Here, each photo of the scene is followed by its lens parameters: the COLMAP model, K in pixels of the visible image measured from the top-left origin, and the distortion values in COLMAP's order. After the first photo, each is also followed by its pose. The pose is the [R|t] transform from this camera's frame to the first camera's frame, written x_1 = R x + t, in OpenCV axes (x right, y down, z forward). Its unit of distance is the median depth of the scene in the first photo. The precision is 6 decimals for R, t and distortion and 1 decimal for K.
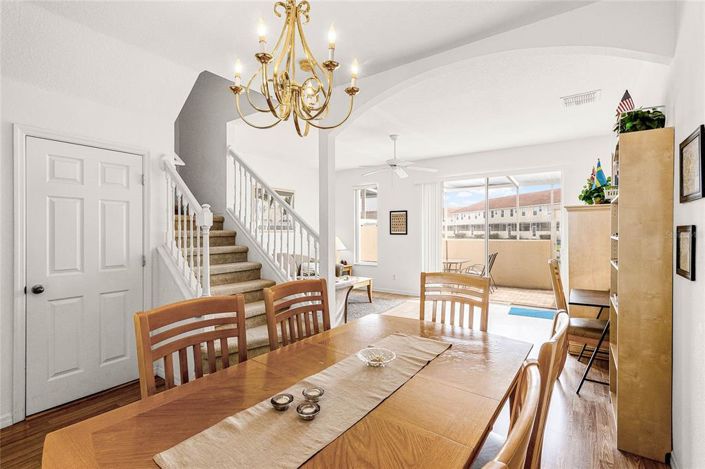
lens RADIAL K [[324.7, 0, 349.8], [0, 324.7, 234.2], [0, 0, 1]] dist [0.000459, 0.000061]
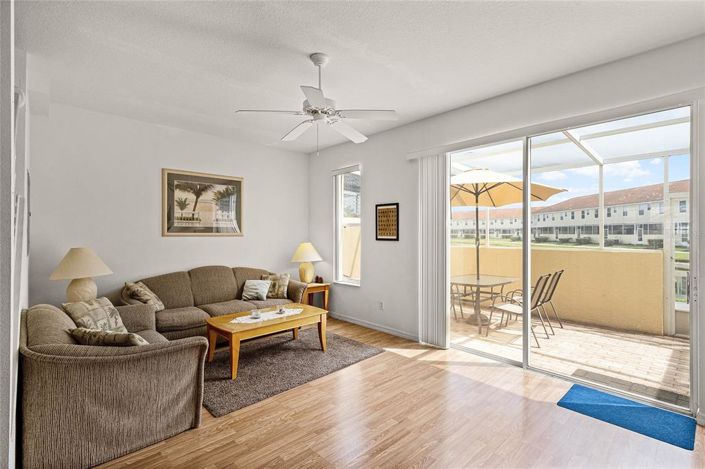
lens RADIAL K [[324.7, 0, 357.4], [0, 324.7, 237.9], [0, 0, 1]] dist [0.000459, 0.000061]
pose [[0.979646, 0.005518, -0.200657, 0.076851], [-0.004840, 0.999981, 0.003869, -0.002187], [0.200674, -0.002819, 0.979654, 0.123323]]
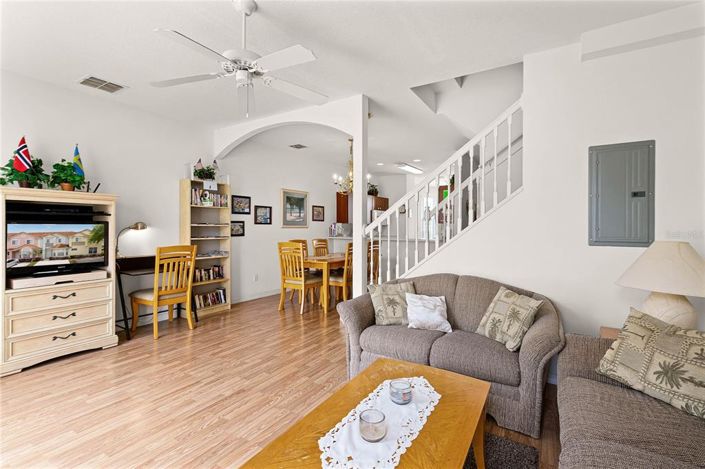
lens RADIAL K [[324.7, 0, 356.0], [0, 324.7, 231.7], [0, 0, 1]] dist [0.000459, 0.000061]
pose [[-0.998155, -0.000372, -0.060721, 0.005833], [-0.001750, 0.999742, 0.022641, -0.000895], [0.060697, 0.022705, -0.997898, 0.354992]]
